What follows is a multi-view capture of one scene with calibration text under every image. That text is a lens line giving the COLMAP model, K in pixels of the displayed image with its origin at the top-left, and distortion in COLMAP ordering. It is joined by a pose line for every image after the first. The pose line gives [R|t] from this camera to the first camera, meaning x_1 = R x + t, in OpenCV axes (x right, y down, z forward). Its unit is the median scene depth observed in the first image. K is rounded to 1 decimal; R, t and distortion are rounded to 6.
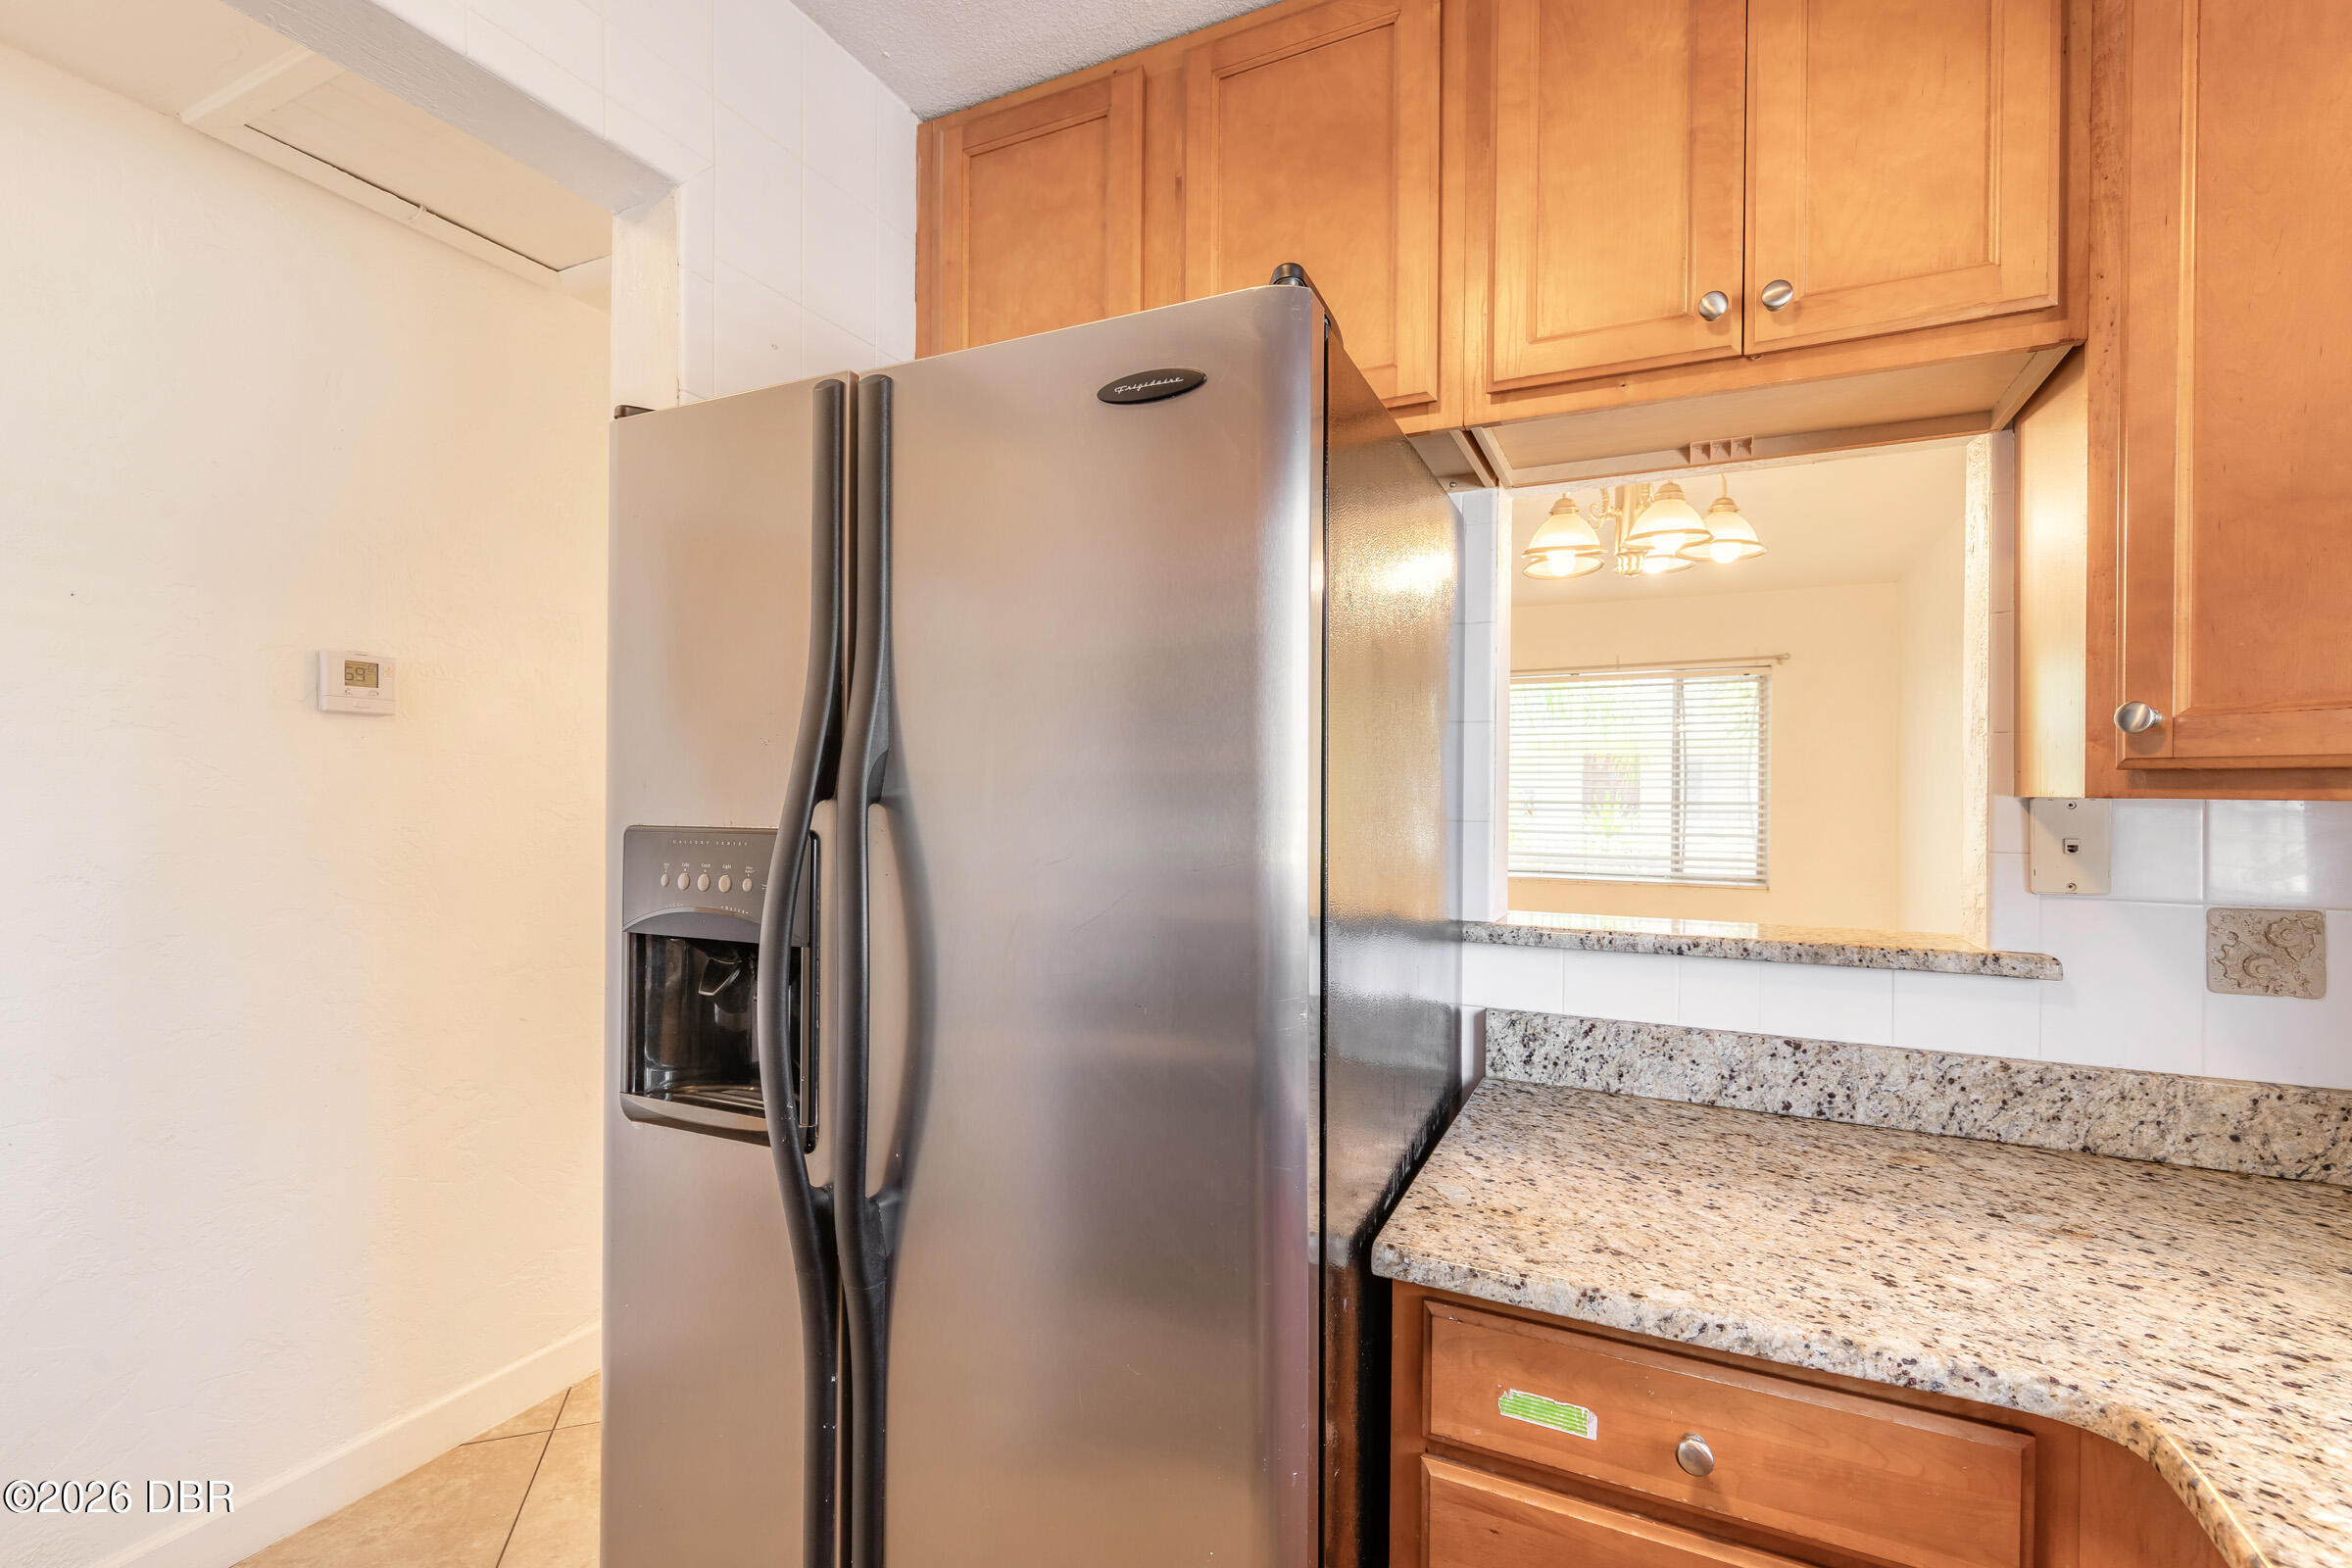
lens RADIAL K [[1060.8, 0, 1175.9], [0, 1060.8, 791.2], [0, 0, 1]] dist [0.010319, -0.002332]
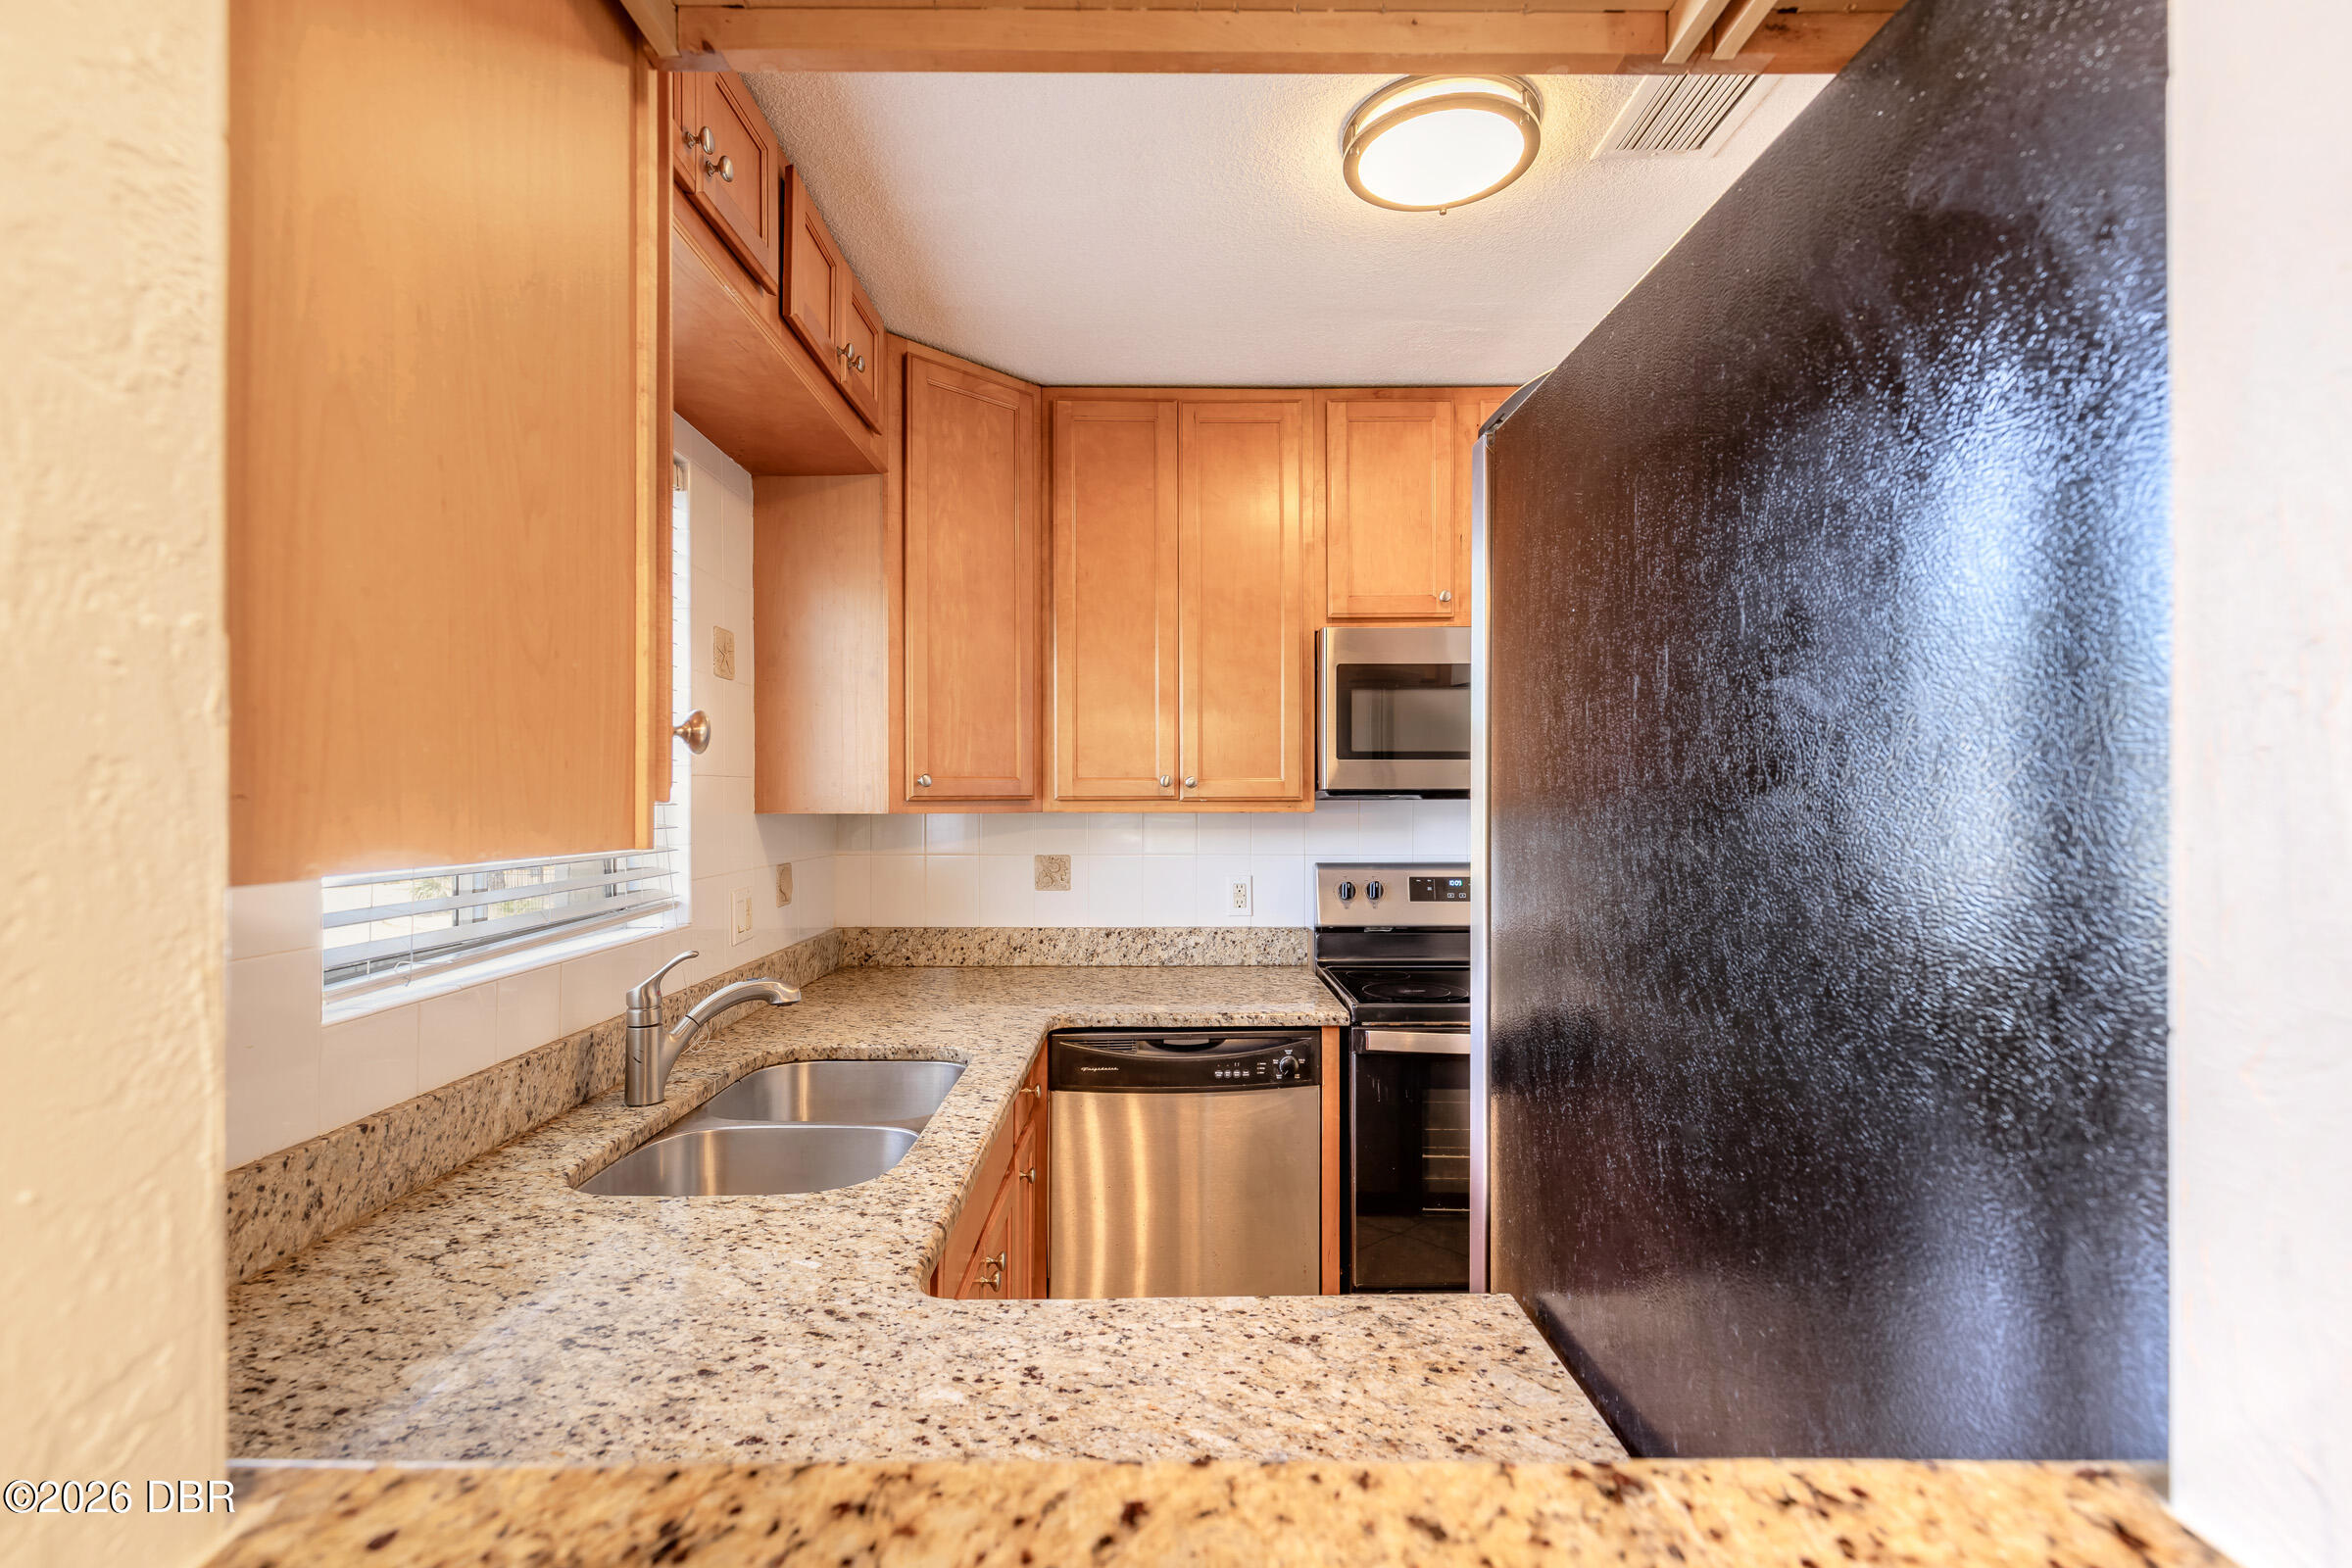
lens RADIAL K [[1060.8, 0, 1173.5], [0, 1060.8, 793.4], [0, 0, 1]] dist [0.010319, -0.002332]
pose [[-0.896565, -0.008896, -0.442822, 0.956267], [-0.007621, 0.999960, -0.004659, -0.028261], [0.442846, -0.000803, -0.896597, 1.849759]]
